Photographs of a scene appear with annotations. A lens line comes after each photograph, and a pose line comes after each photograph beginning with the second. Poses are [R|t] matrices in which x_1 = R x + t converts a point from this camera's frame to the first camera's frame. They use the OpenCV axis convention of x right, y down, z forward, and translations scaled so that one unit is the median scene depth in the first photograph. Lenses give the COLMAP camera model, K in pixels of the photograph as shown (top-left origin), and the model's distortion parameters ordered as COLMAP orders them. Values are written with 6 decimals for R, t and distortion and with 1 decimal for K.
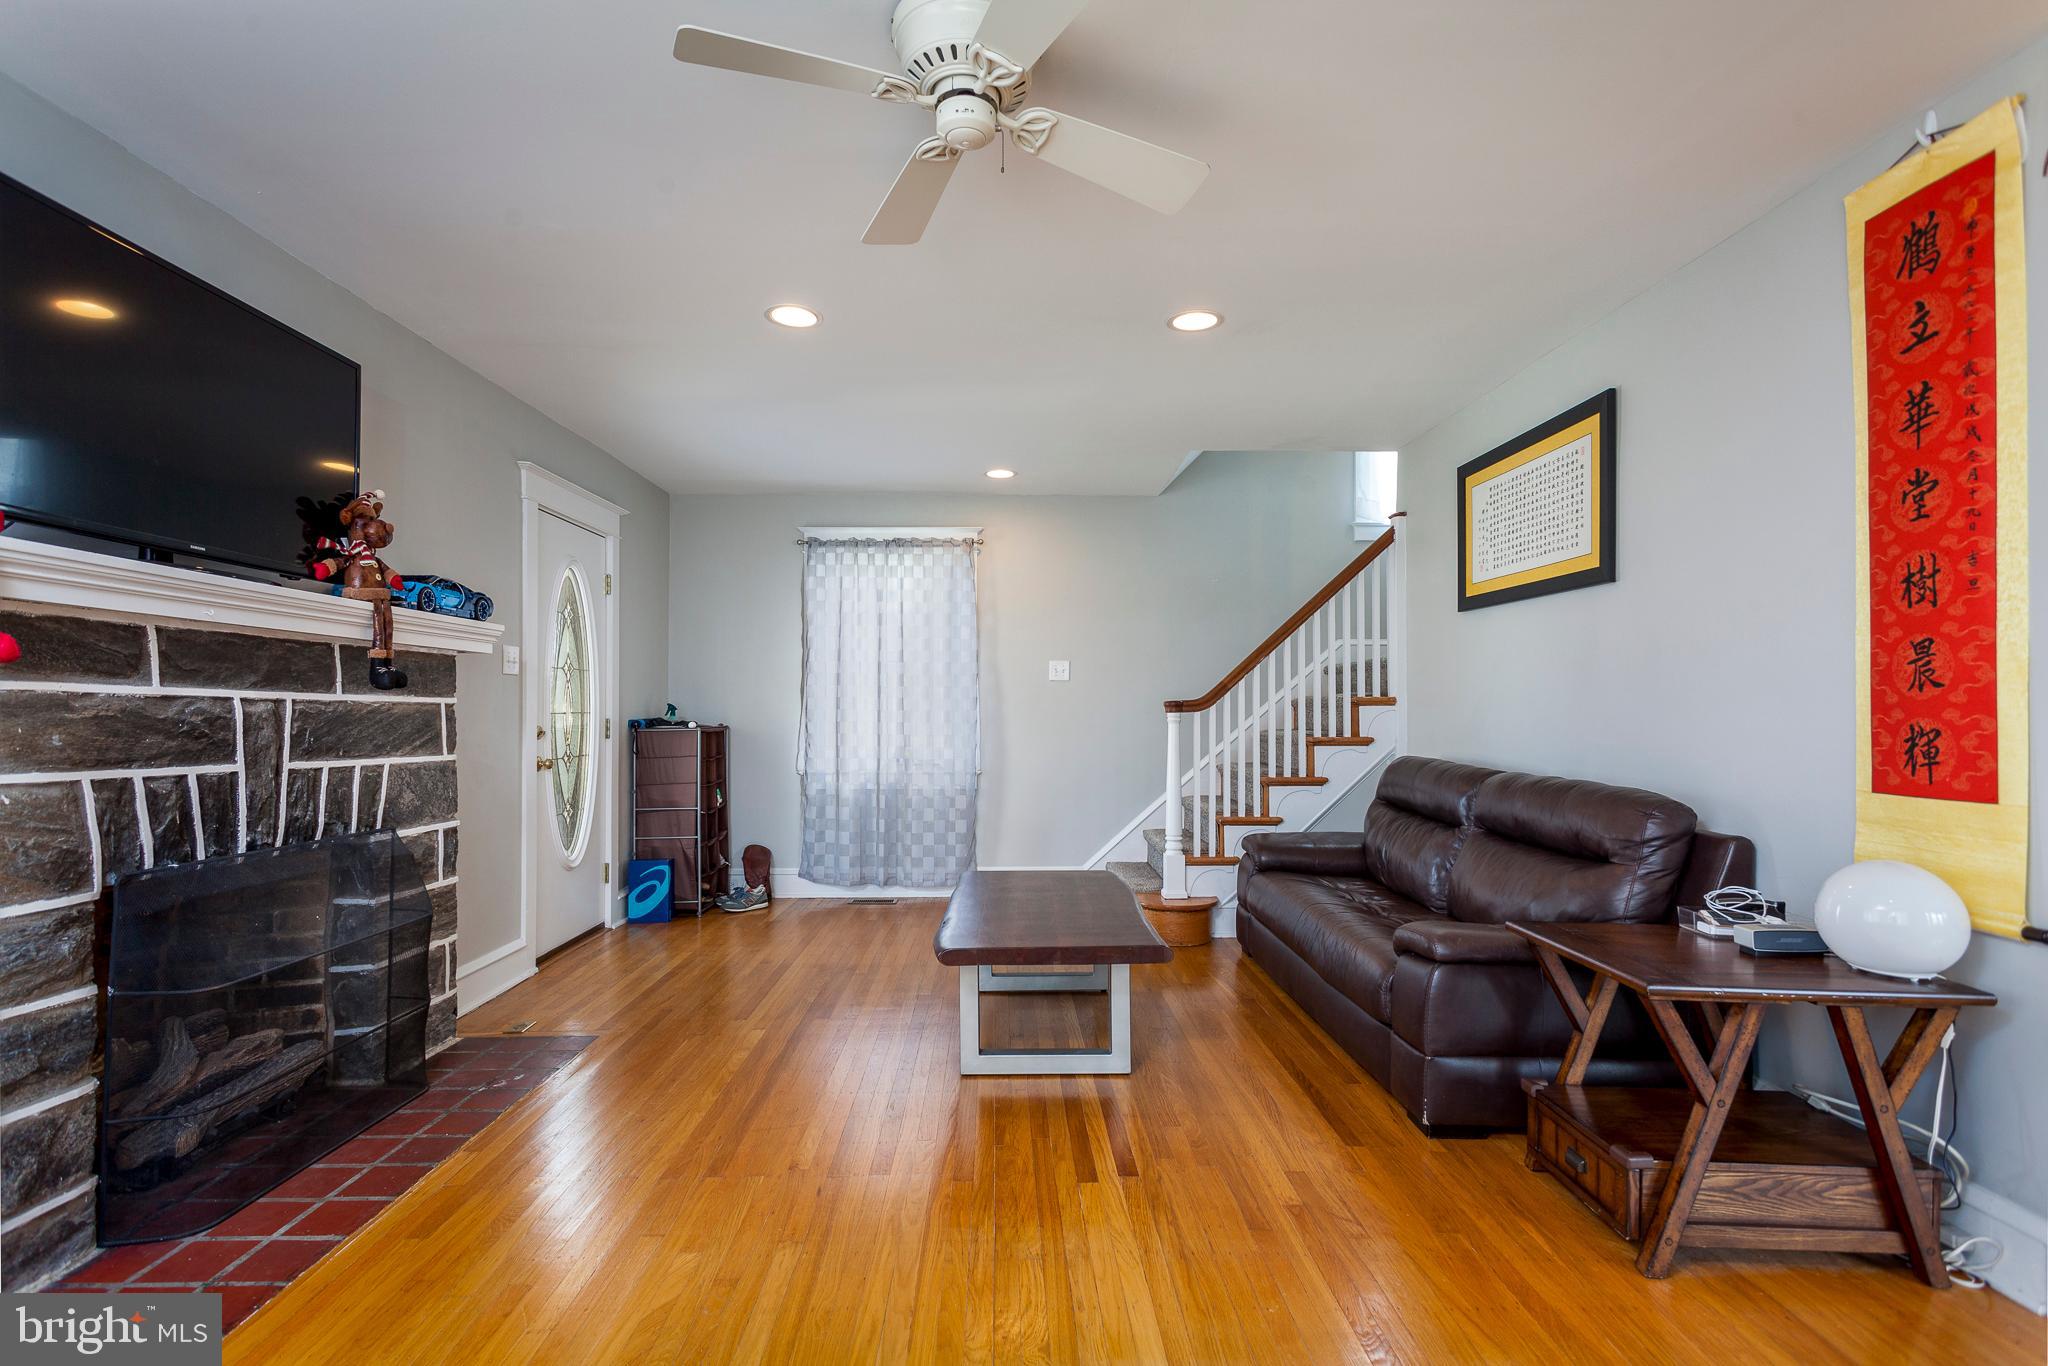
lens RADIAL K [[965.8, 0, 1022.8], [0, 965.8, 687.5], [0, 0, 1]] dist [-0.002593, 0.000105]
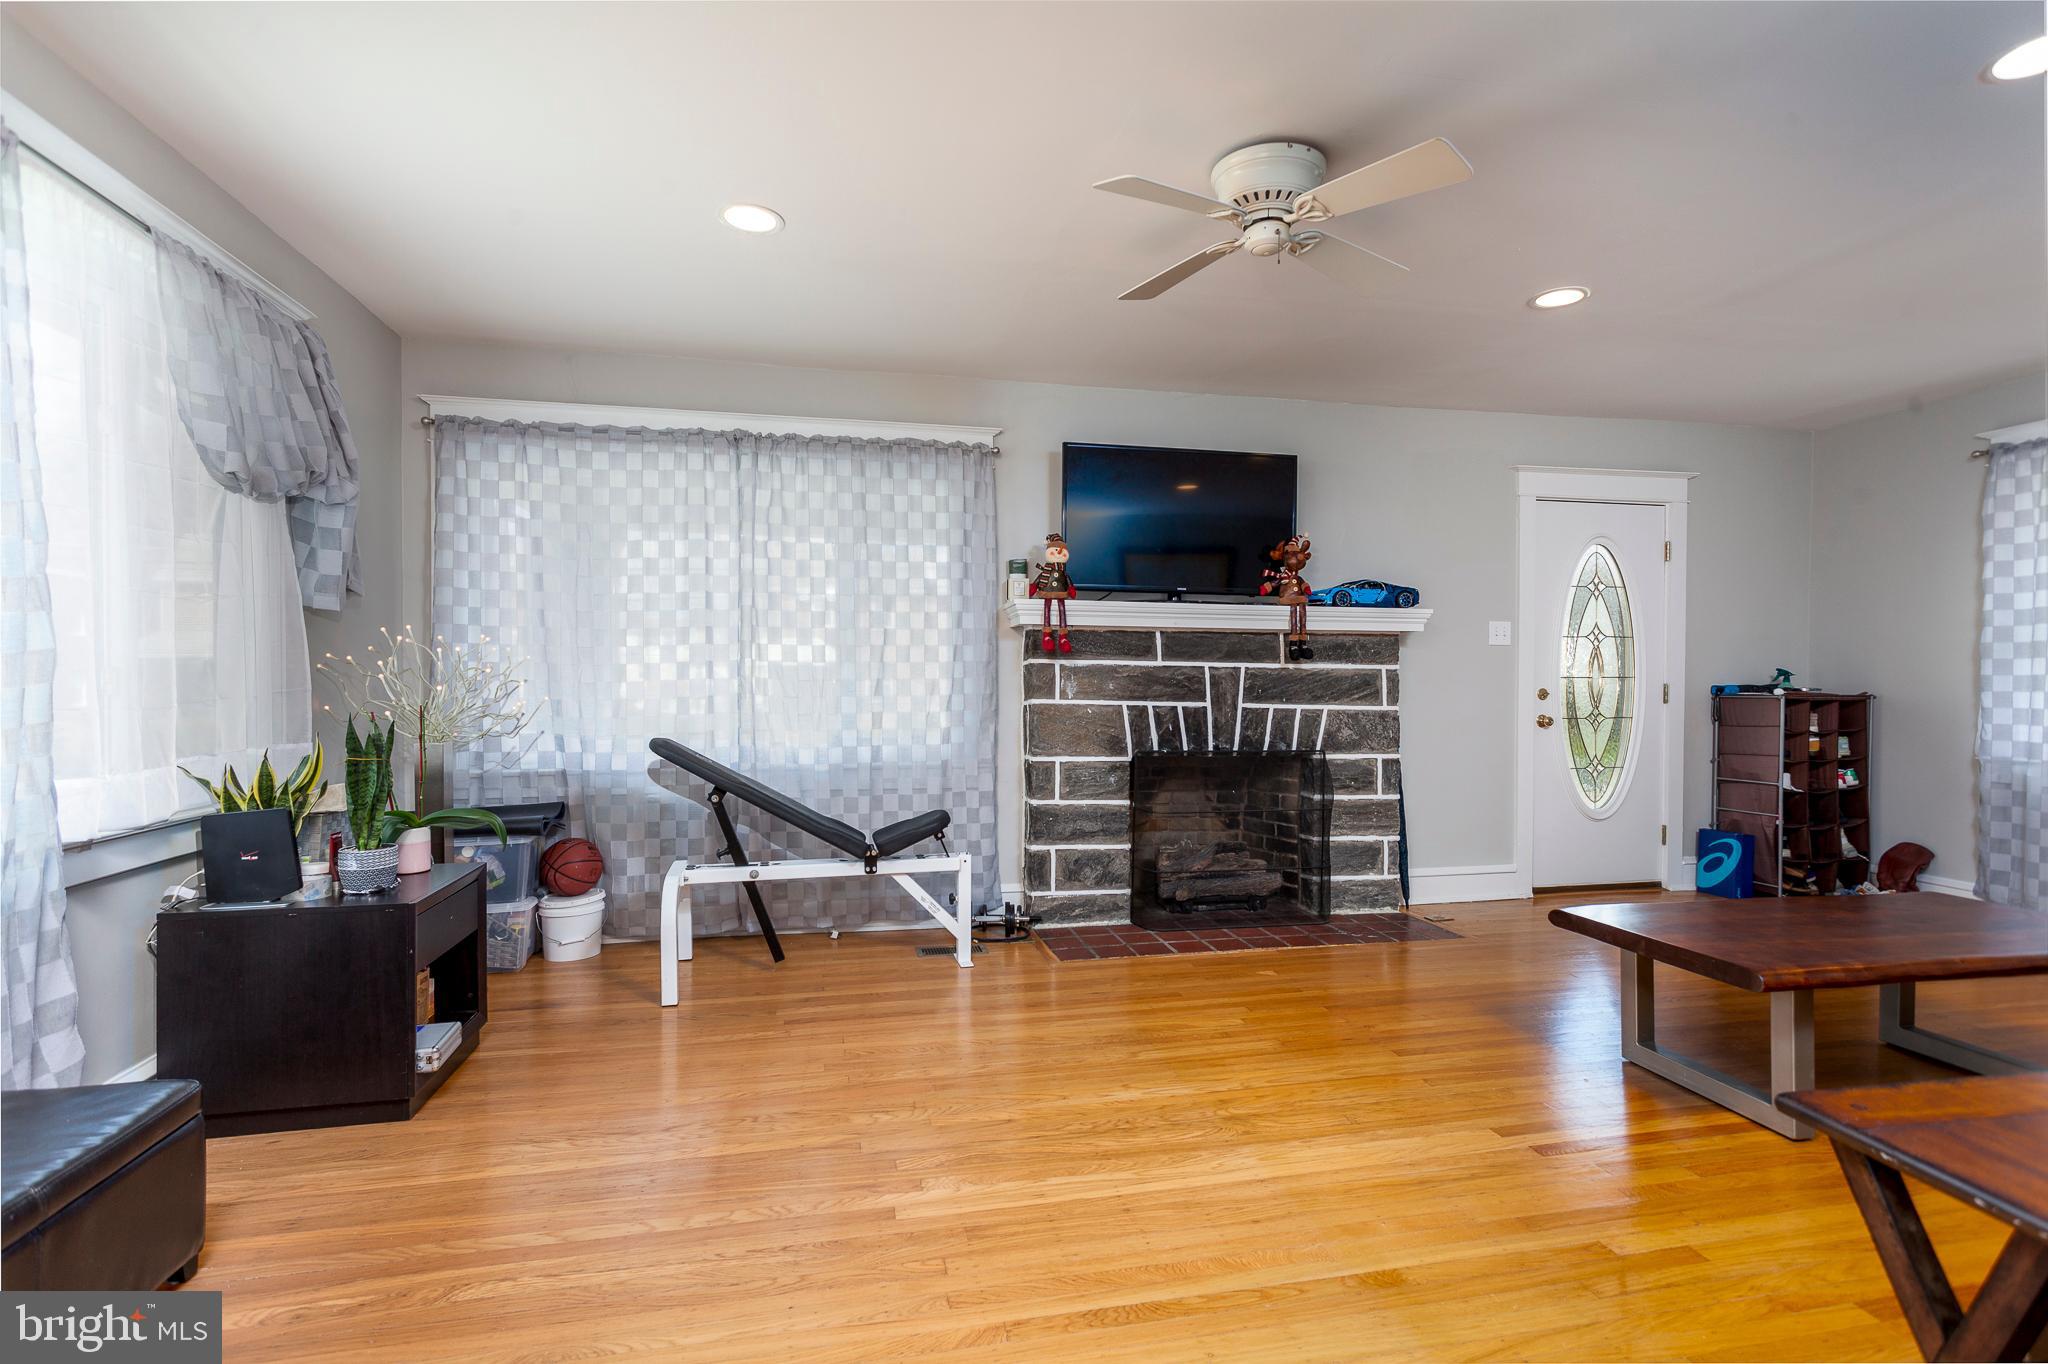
lens RADIAL K [[965.8, 0, 1025.7], [0, 965.8, 676.9], [0, 0, 1]] dist [-0.002593, 0.000105]
pose [[0.189269, 0.002935, -0.981921, 0.800007], [0.019186, 0.999794, 0.006687, 0.009859], [0.981738, -0.020105, 0.189173, 0.264344]]
